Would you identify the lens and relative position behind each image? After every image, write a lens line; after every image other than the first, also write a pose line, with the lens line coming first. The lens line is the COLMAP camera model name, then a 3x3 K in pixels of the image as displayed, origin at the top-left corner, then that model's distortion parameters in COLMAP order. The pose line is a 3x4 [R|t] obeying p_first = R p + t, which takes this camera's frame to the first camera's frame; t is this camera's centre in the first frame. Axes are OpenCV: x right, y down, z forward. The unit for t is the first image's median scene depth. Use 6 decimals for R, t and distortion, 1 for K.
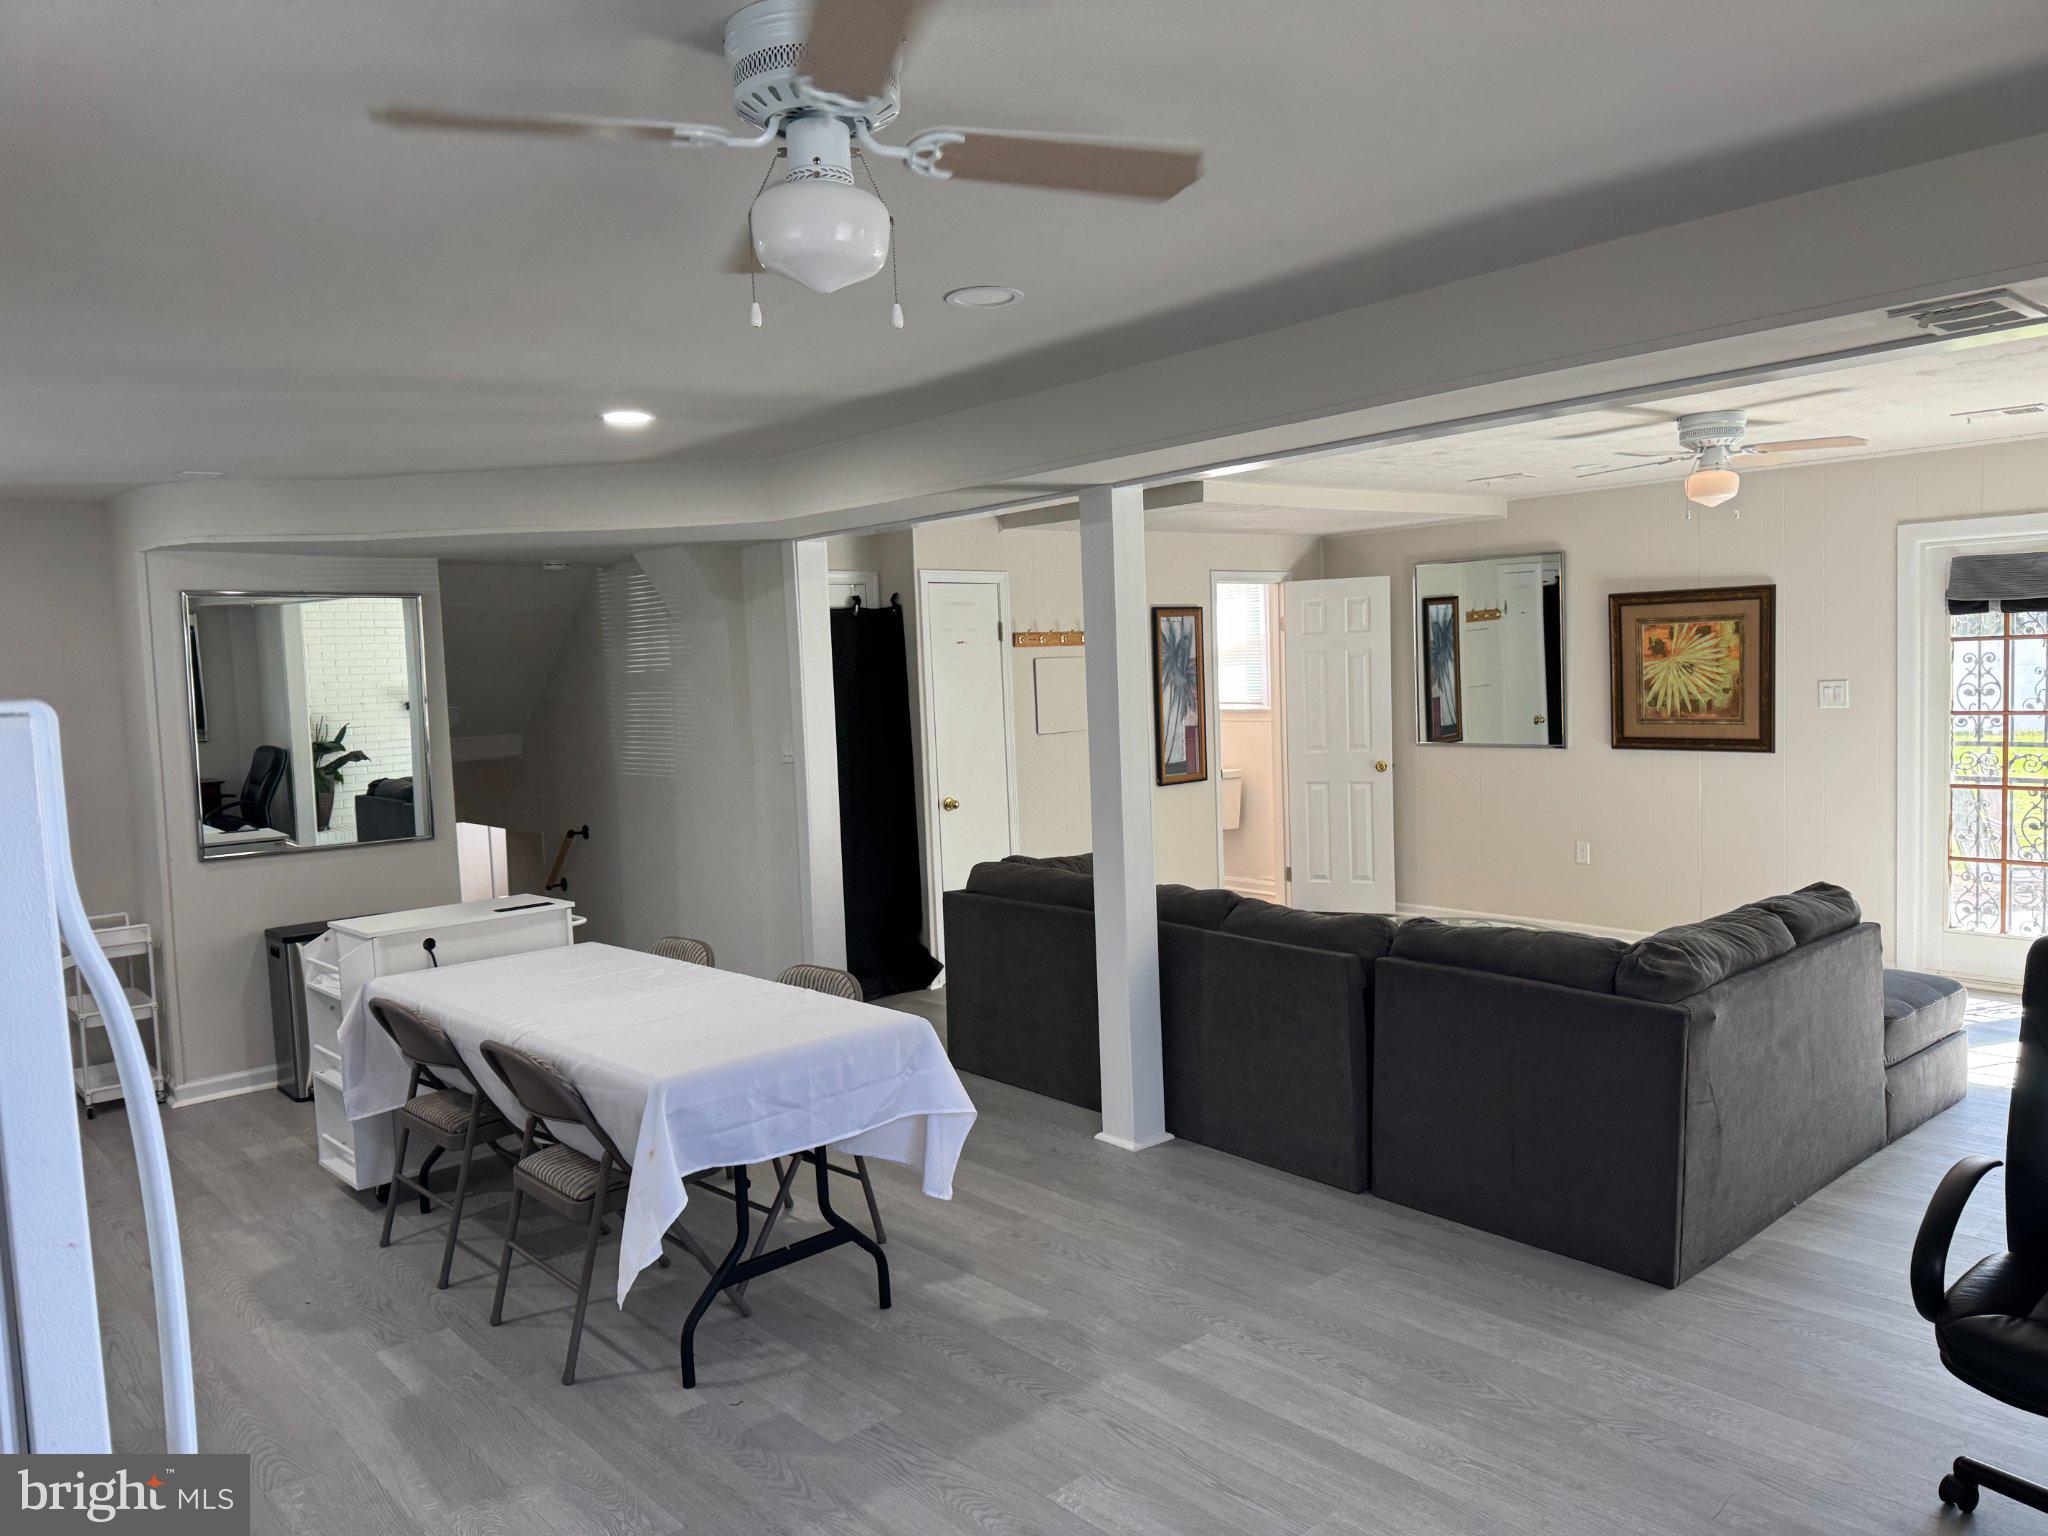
lens RADIAL K [[1405.6, 0, 1024.0], [0, 1405.6, 768.0], [0, 0, 1]] dist [0.039832, -0.077983]
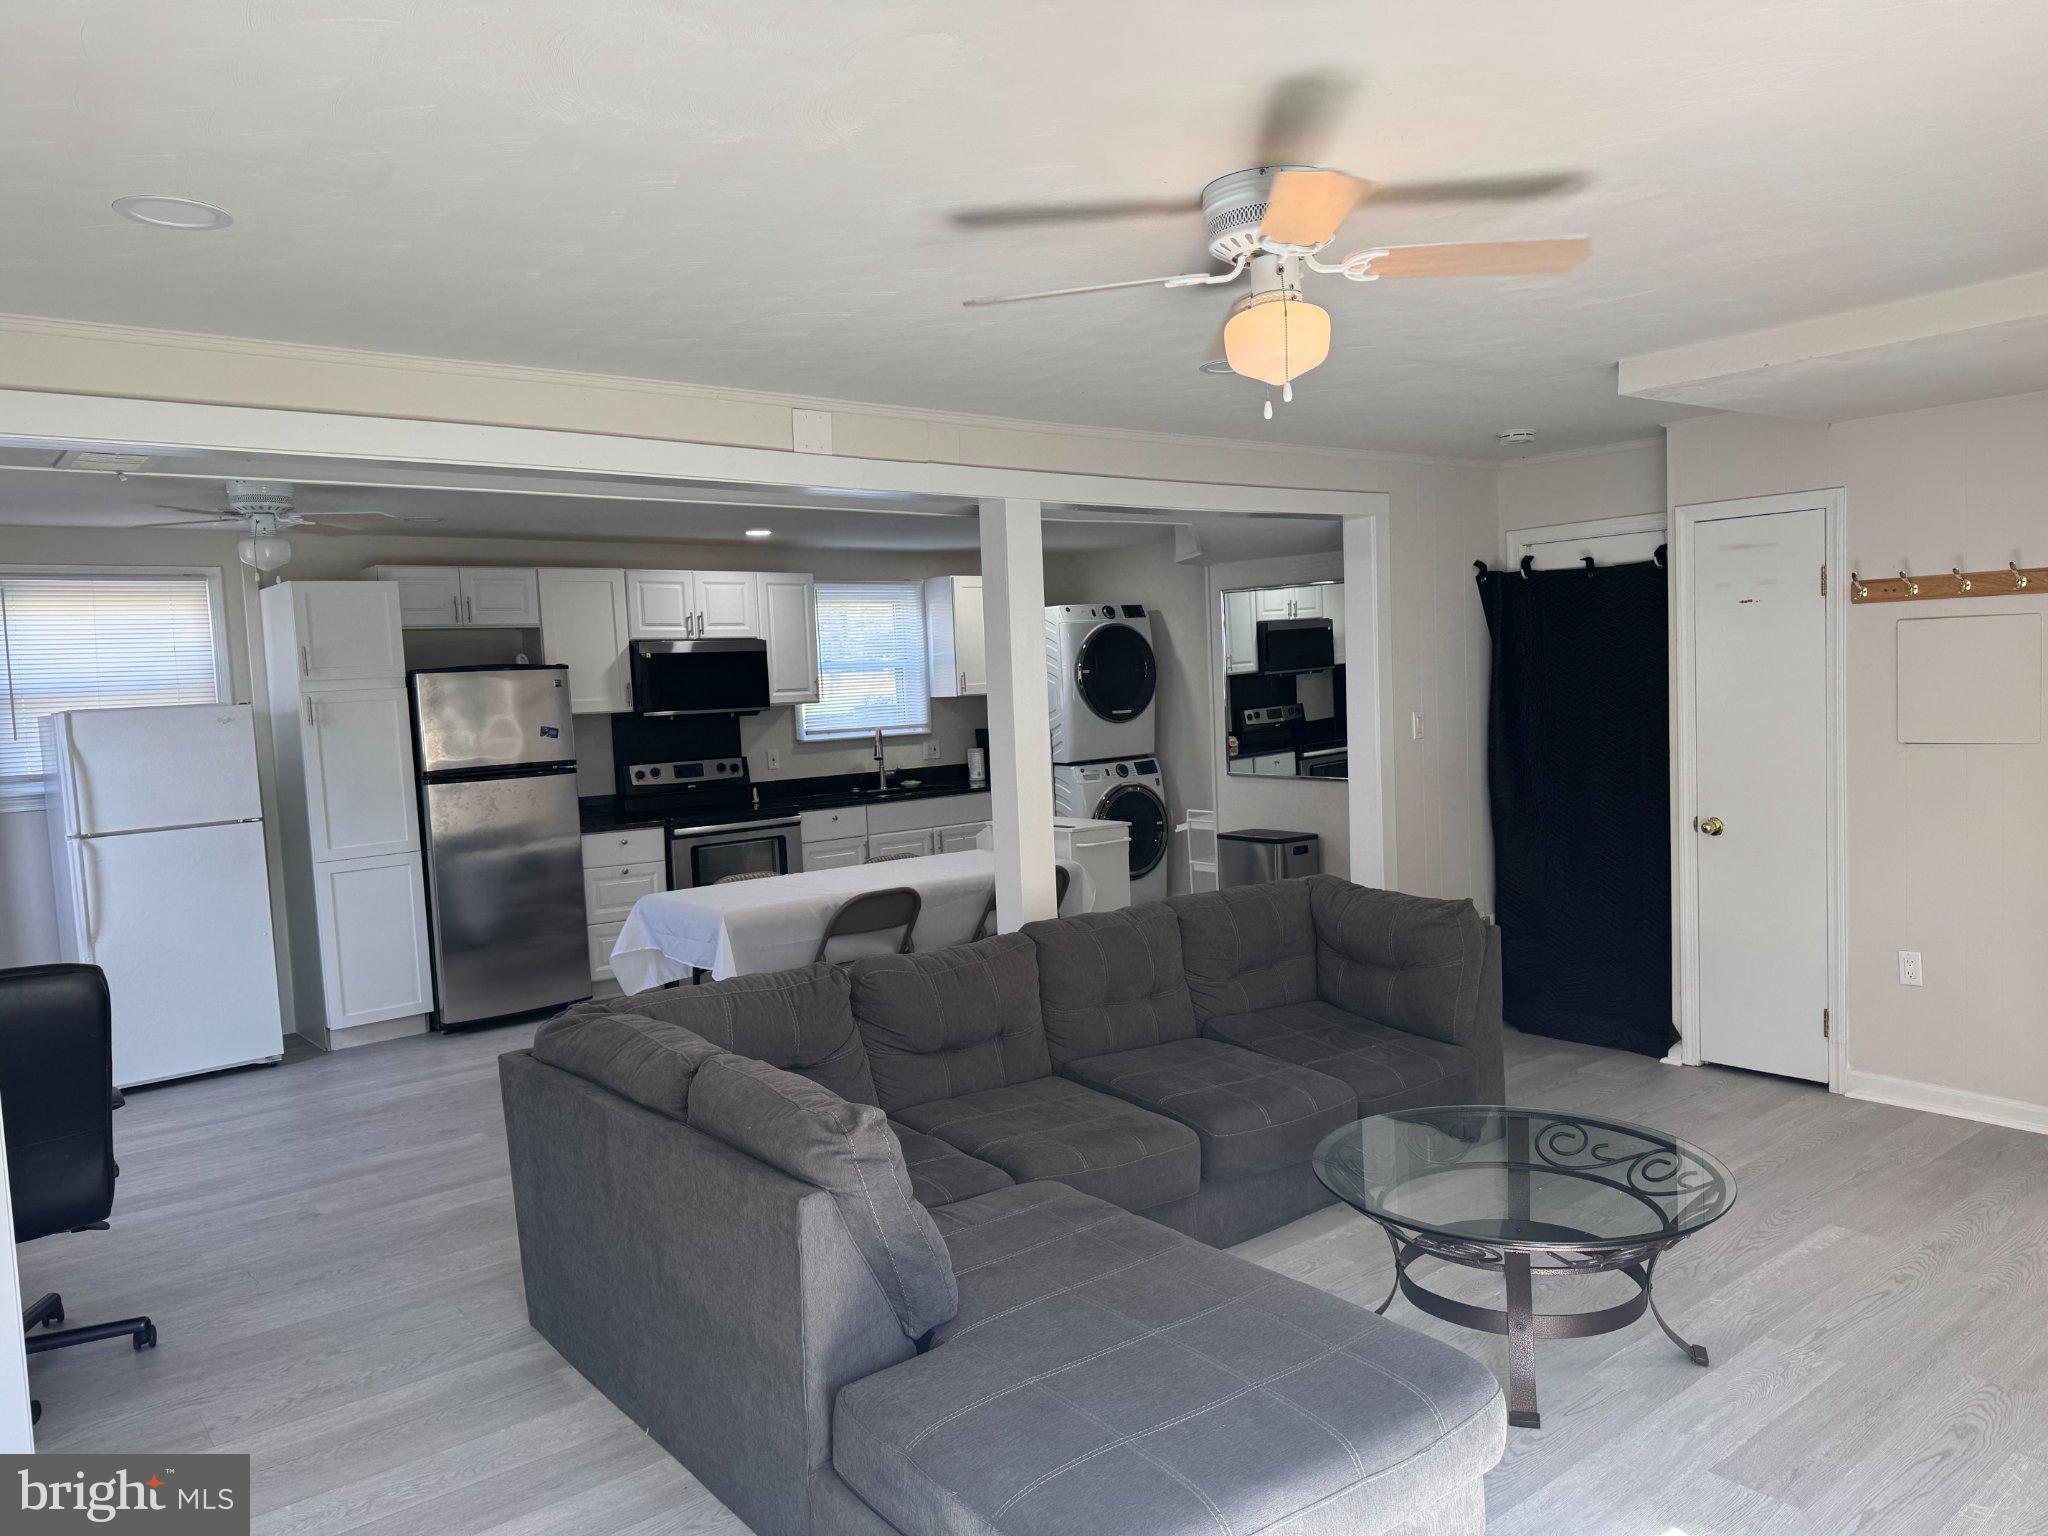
lens RADIAL K [[1445.2, 0, 1033.3], [0, 1445.2, 776.4], [0, 0, 1]] dist [0.032443, -0.030866]
pose [[-0.030757, 0.114677, -0.992927, 0.669593], [-0.026960, 0.992940, 0.115514, -0.073432], [0.999163, 0.030322, -0.027448, 0.636164]]
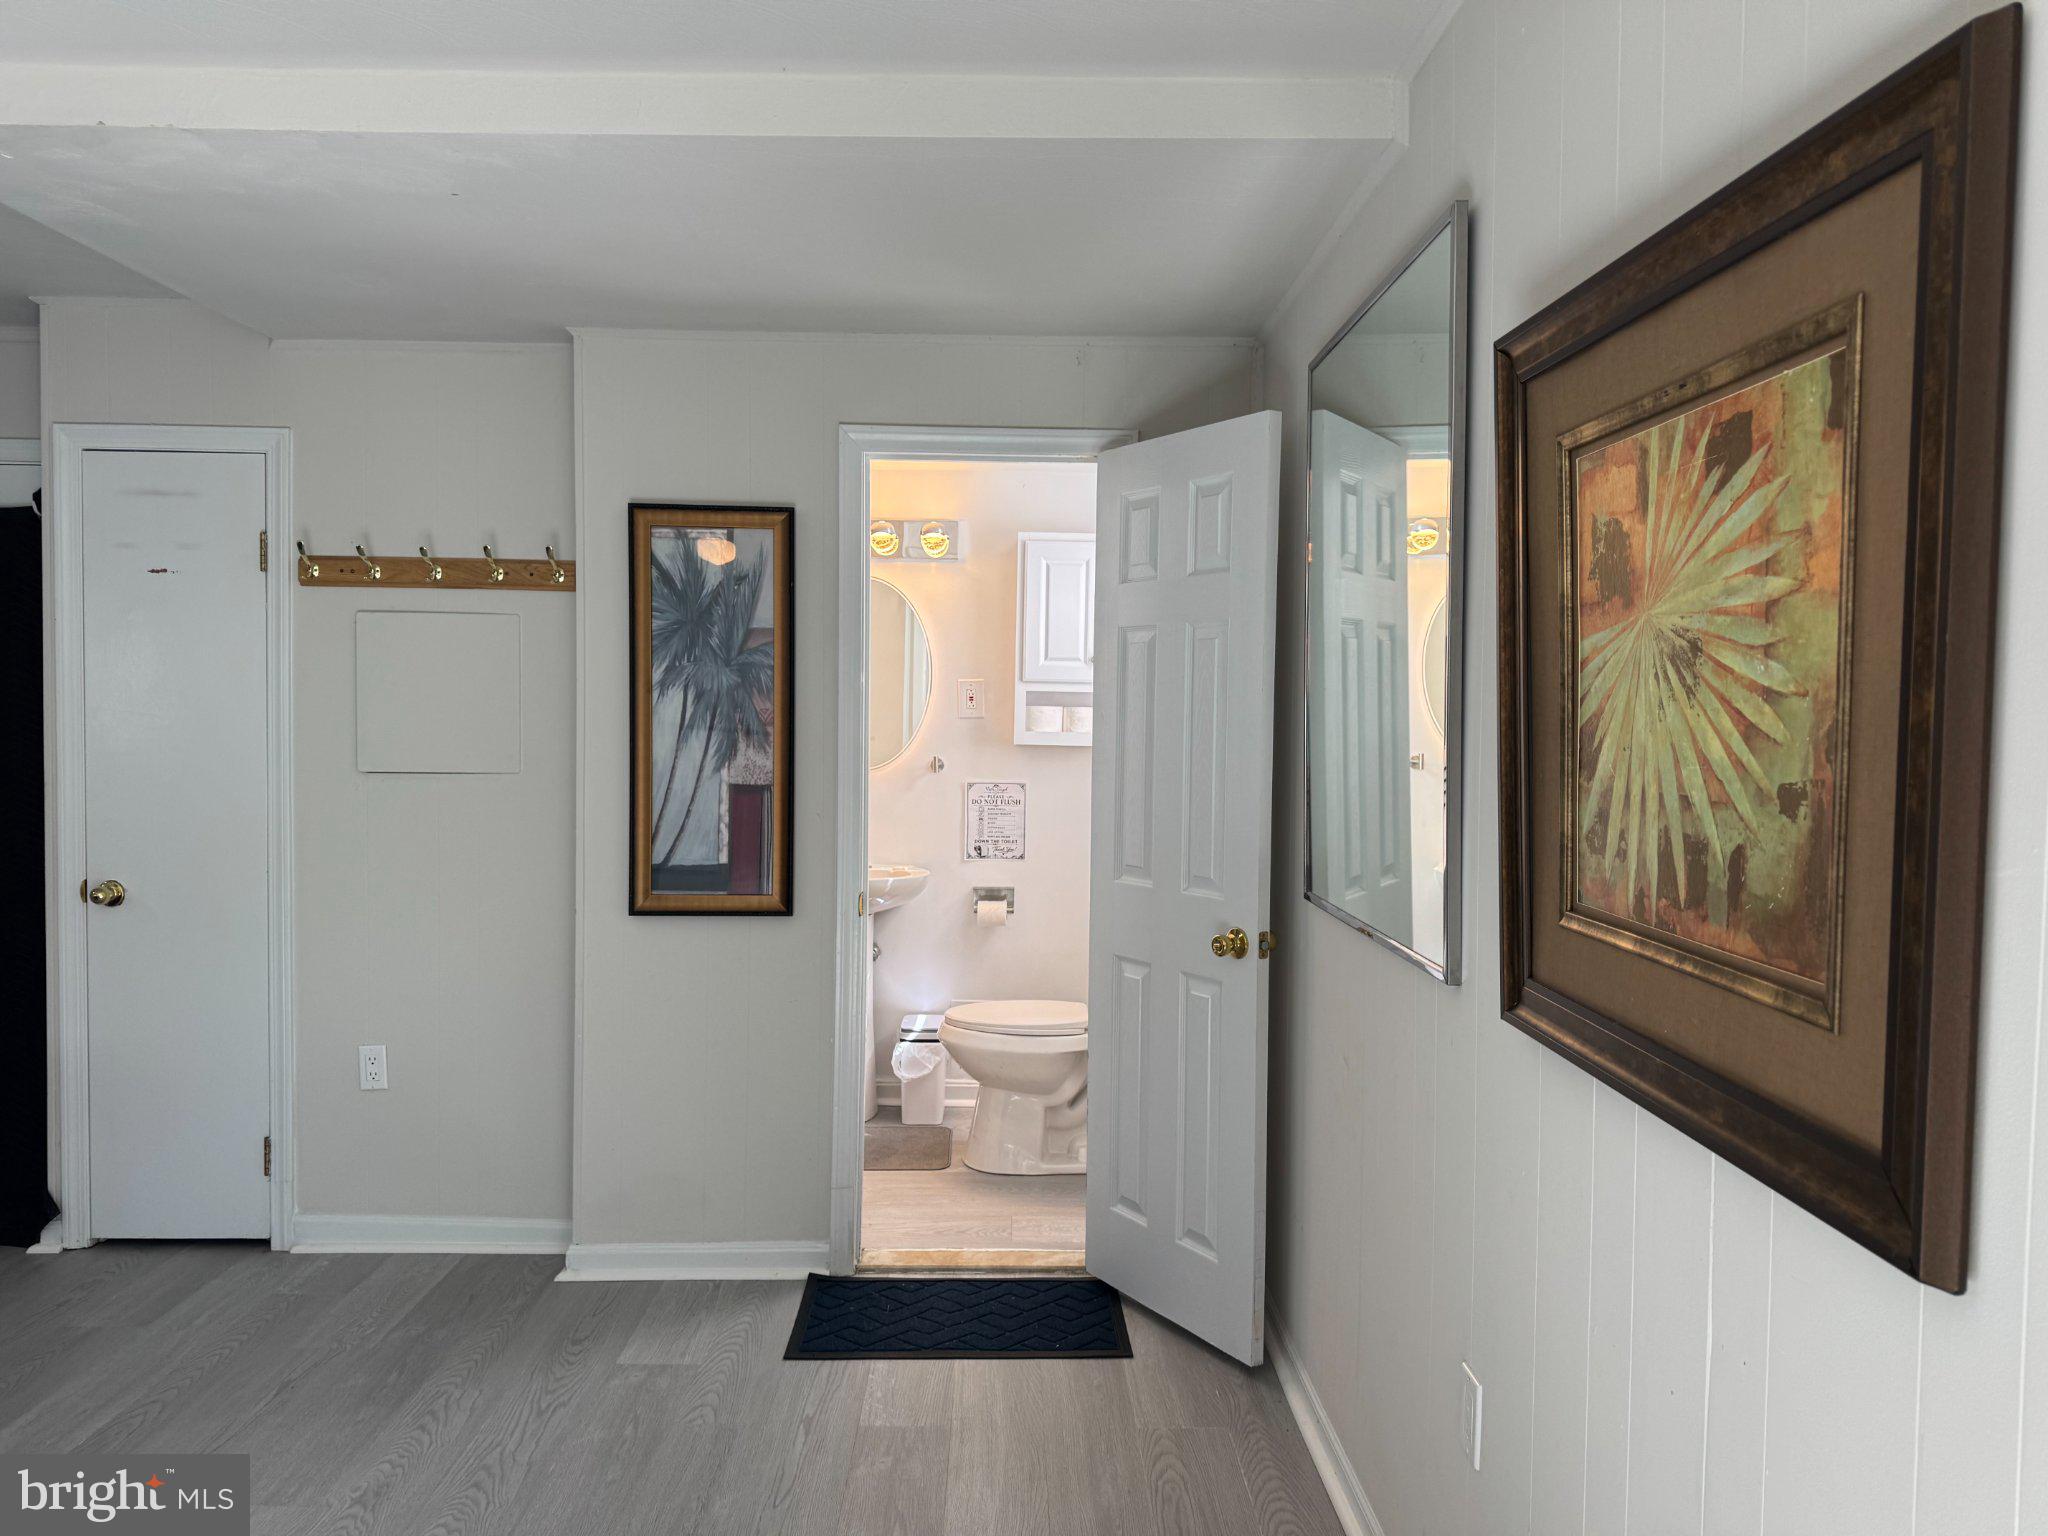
lens RADIAL K [[1445.2, 0, 1033.3], [0, 1445.2, 776.4], [0, 0, 1]] dist [0.032443, -0.030866]
pose [[0.771287, 0.076815, -0.631835, 0.500918], [-0.091157, 0.995788, 0.009786, -0.048019], [0.629926, 0.050048, 0.775041, 0.764674]]
